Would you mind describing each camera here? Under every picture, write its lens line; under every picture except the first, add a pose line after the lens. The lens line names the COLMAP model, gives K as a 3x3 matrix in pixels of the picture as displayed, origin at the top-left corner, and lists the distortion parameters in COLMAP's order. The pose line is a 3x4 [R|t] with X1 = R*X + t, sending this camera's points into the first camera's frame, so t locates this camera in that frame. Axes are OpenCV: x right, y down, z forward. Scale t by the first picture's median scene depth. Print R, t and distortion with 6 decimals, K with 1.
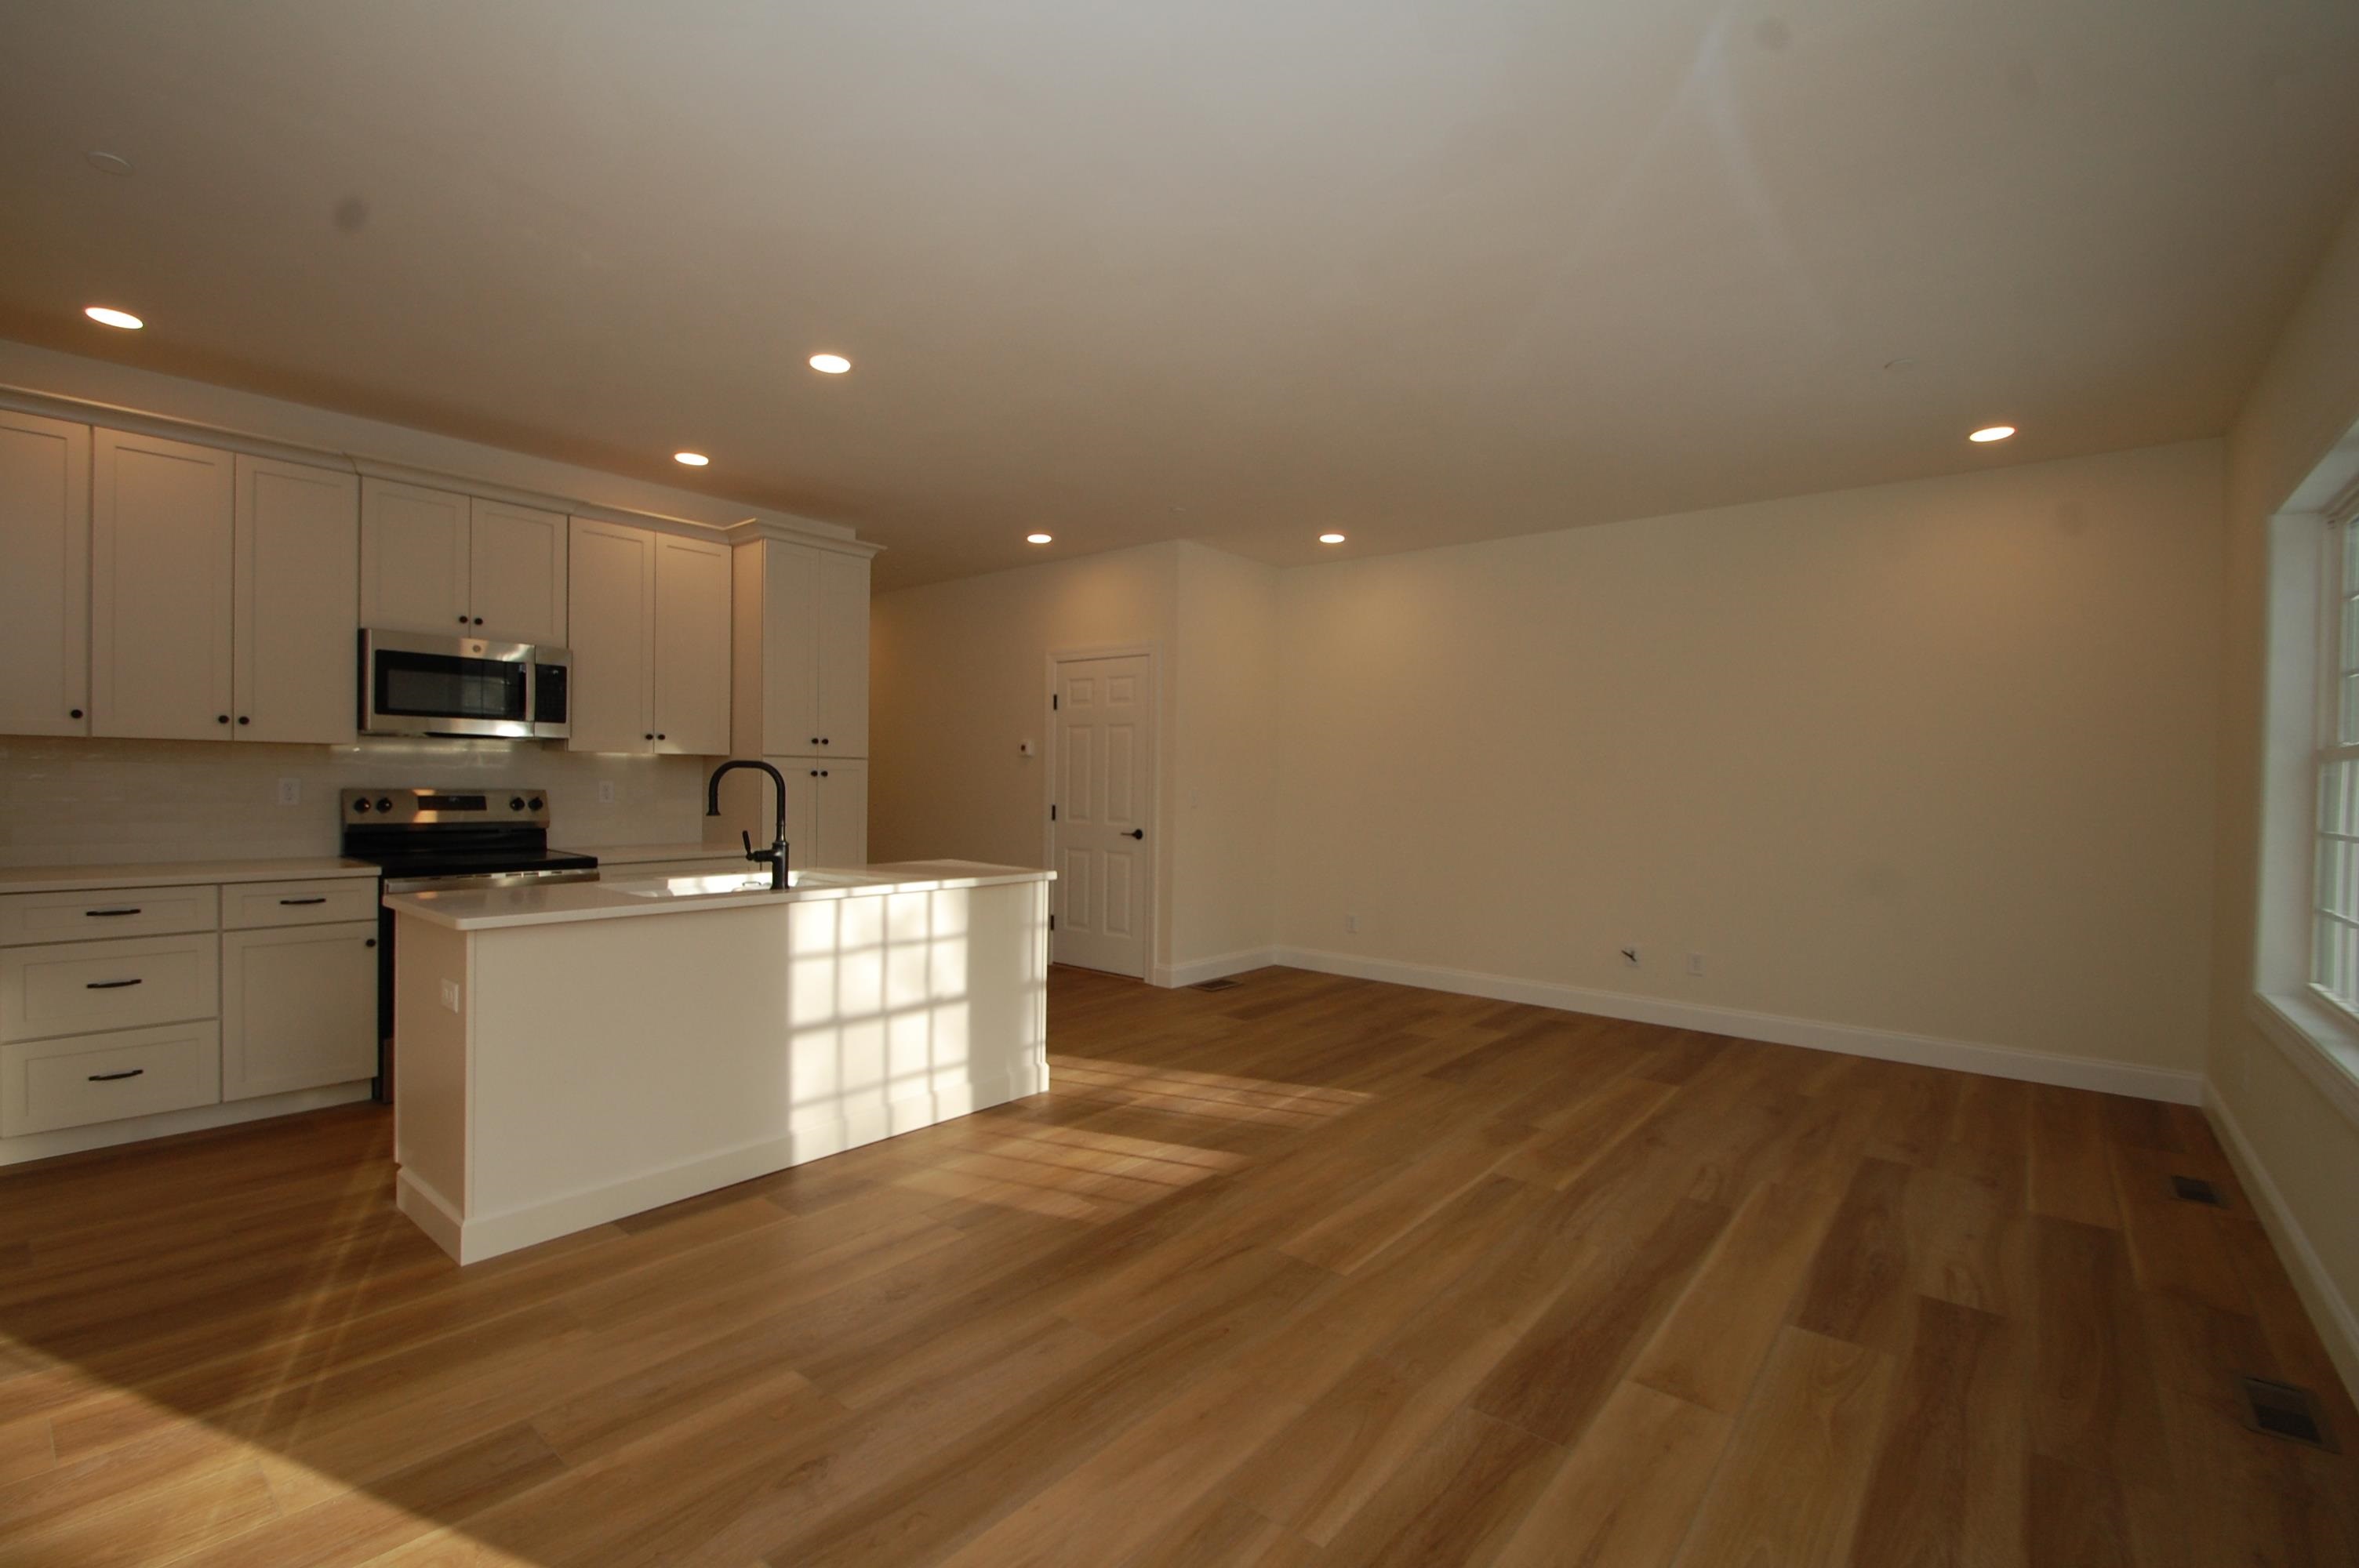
lens RADIAL K [[1031.6, 0, 1136.8], [0, 1031.6, 797.0], [0, 0, 1]] dist [-0.016745, -0.000188]
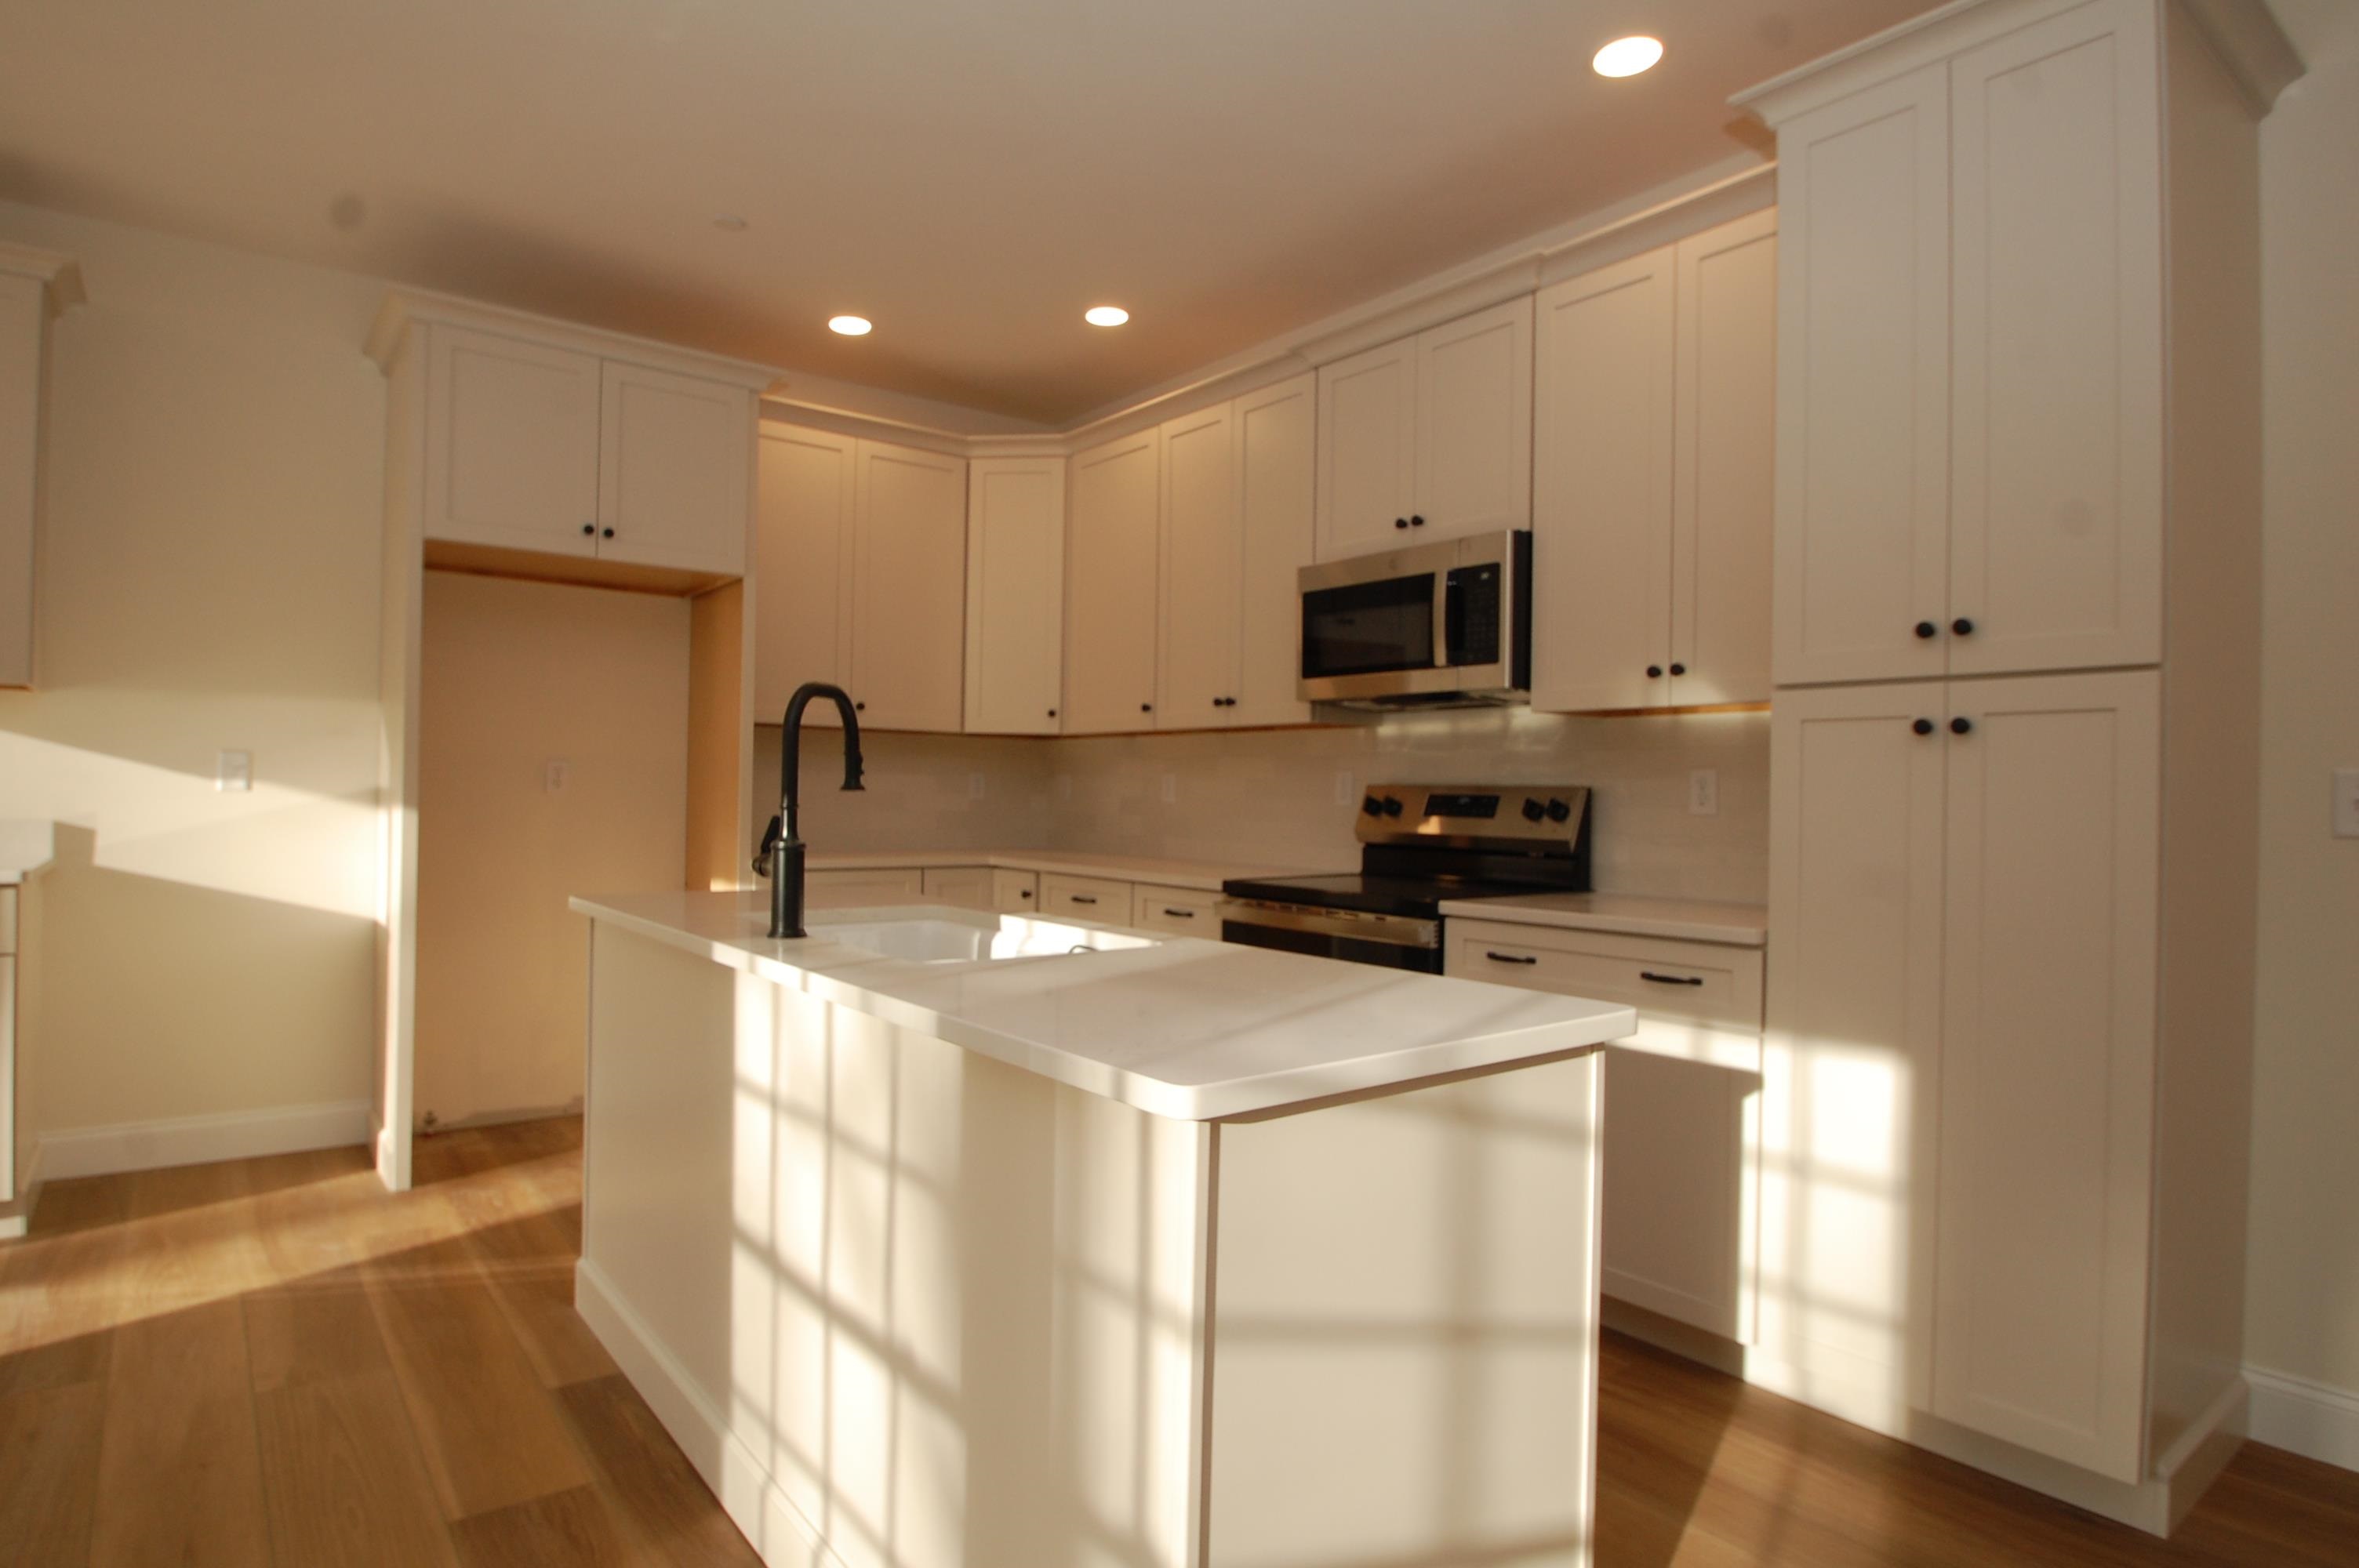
lens RADIAL K [[1289.1, 0, 1179.5], [0, 1289.1, 784.0], [0, 0, 1]] dist [-0.030456, 0.000244]
pose [[-0.205132, -0.028228, -0.978327, 0.201246], [-0.037292, 0.999084, -0.021008, 0.018746], [0.978024, 0.032175, -0.205996, 1.200670]]
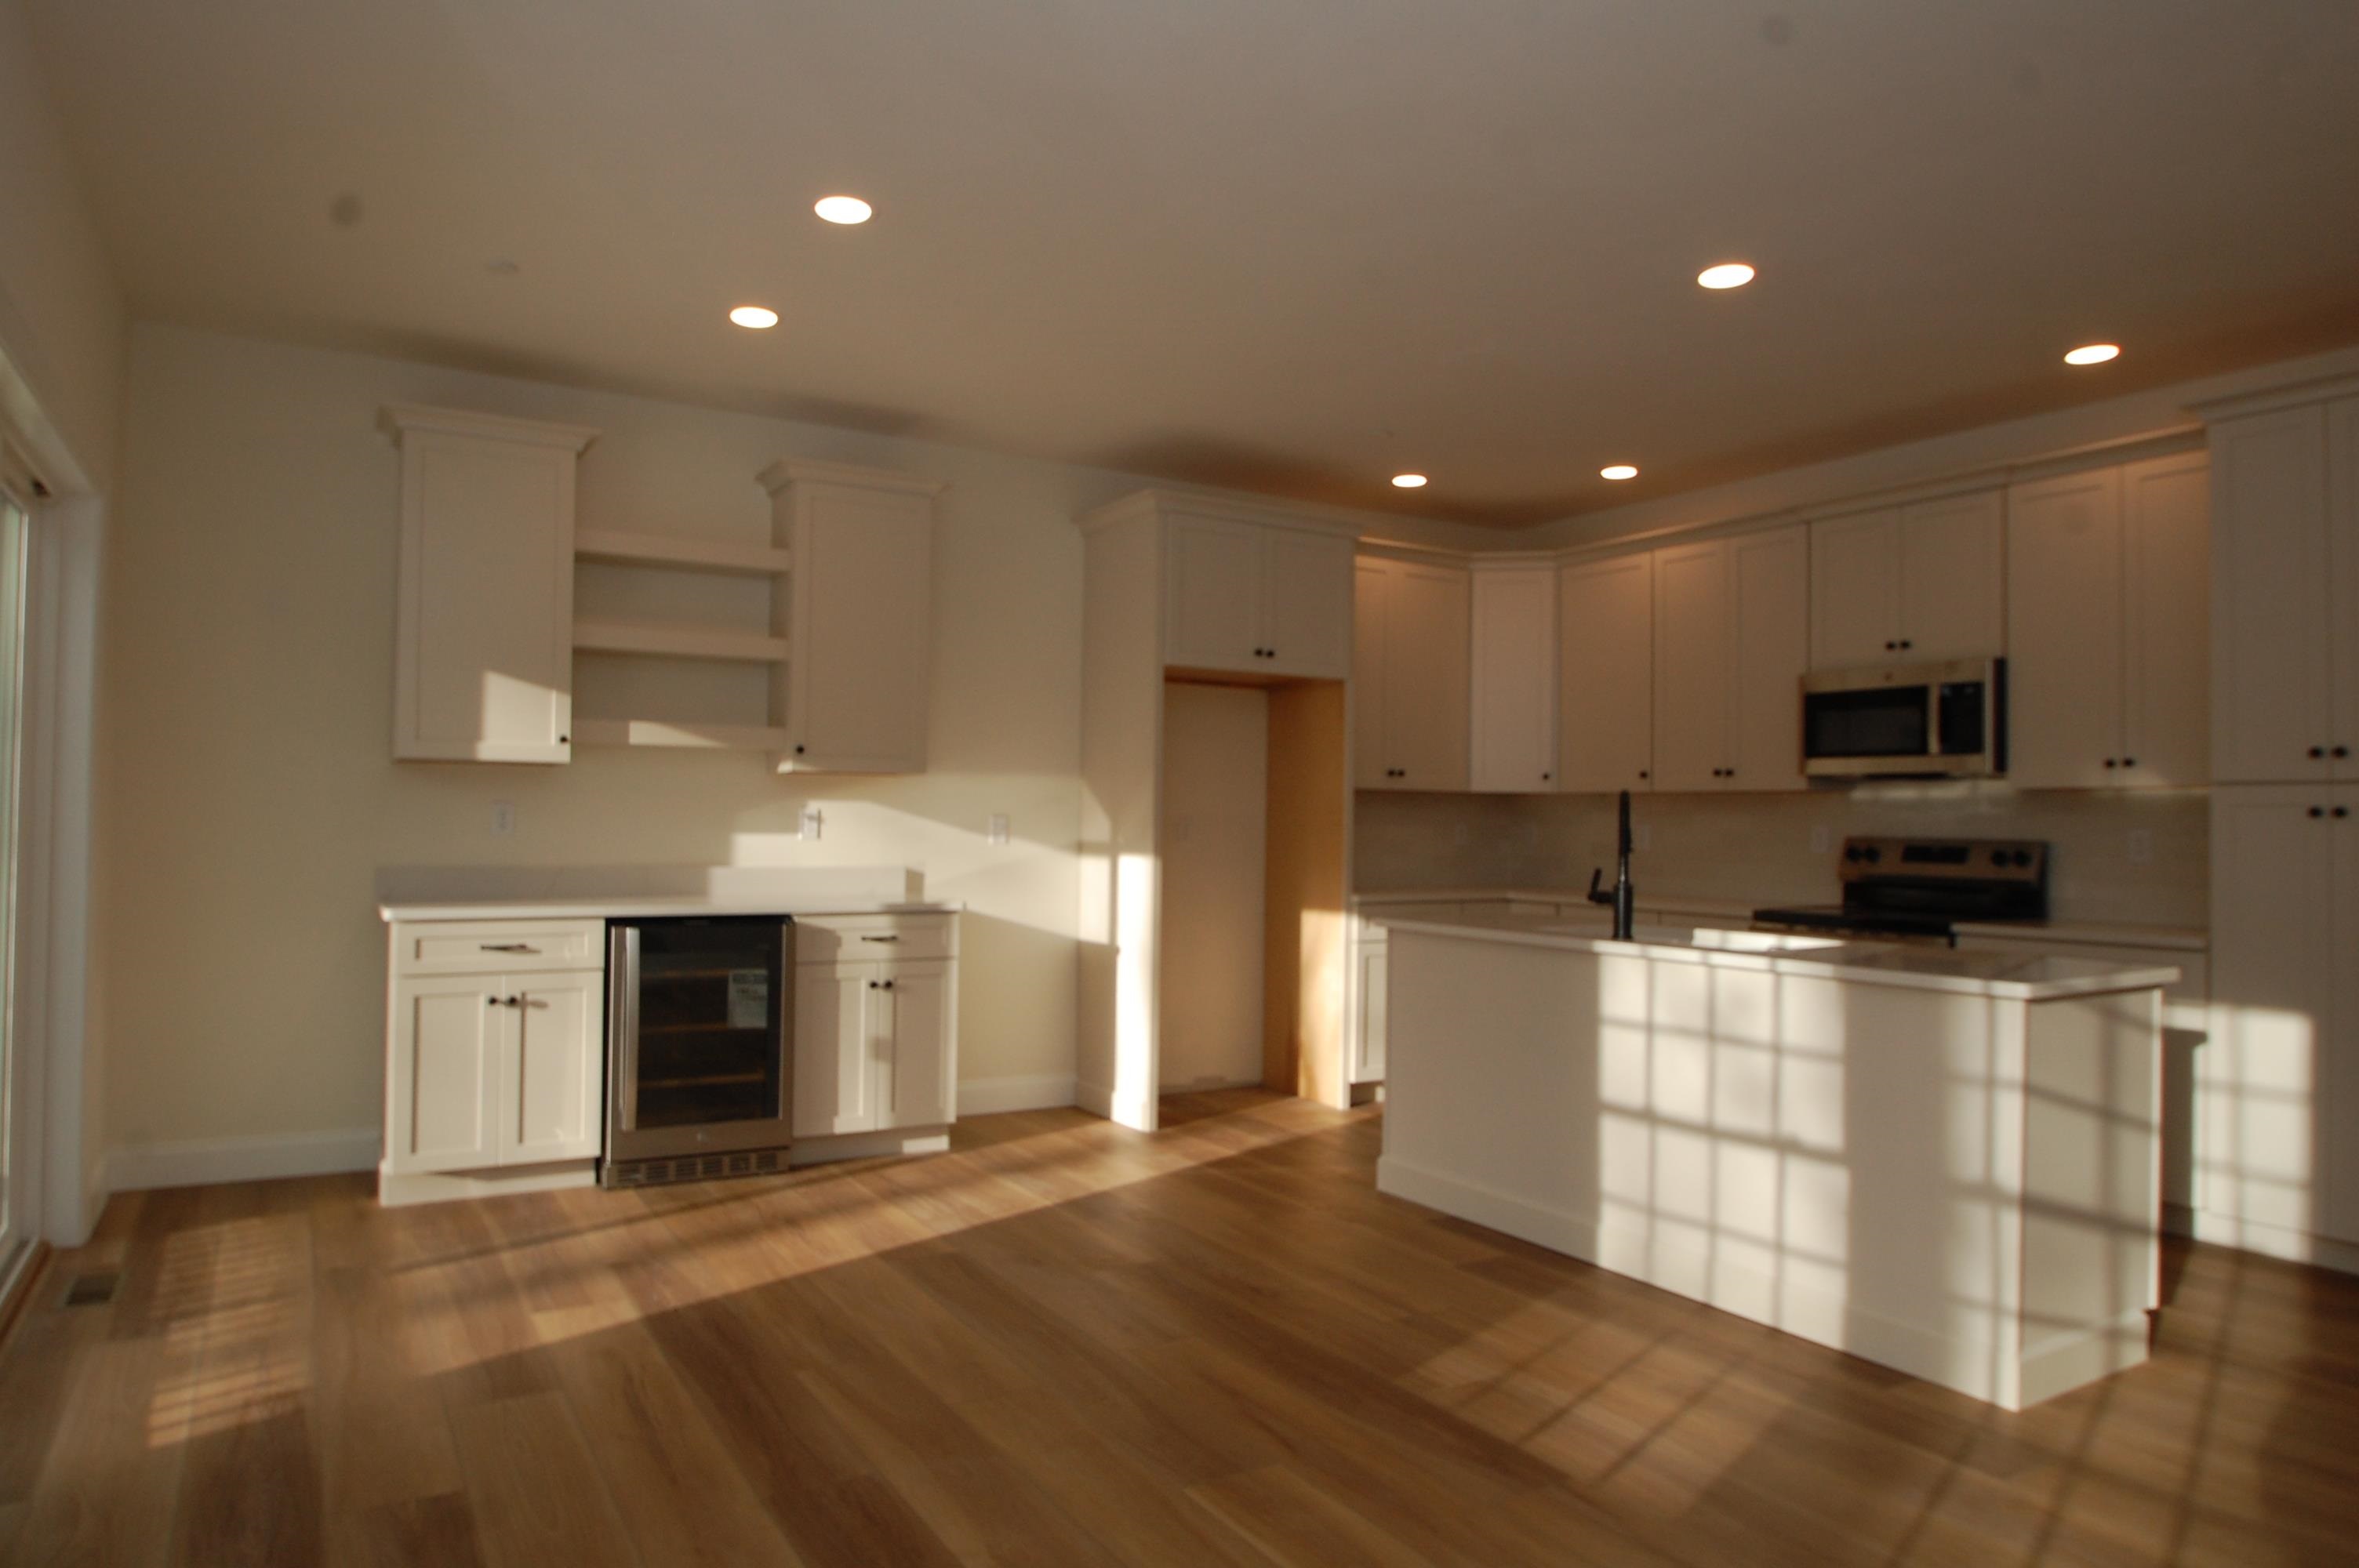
lens RADIAL K [[1476.0, 0, 1179.5], [0, 1476.0, 784.0], [0, 0, 1]] dist [-0.006072, -0.030154]
pose [[-0.312577, -0.043323, -0.948904, 0.857760], [-0.034651, 0.998815, -0.034188, 0.013222], [0.949260, 0.022194, -0.313708, 0.947030]]
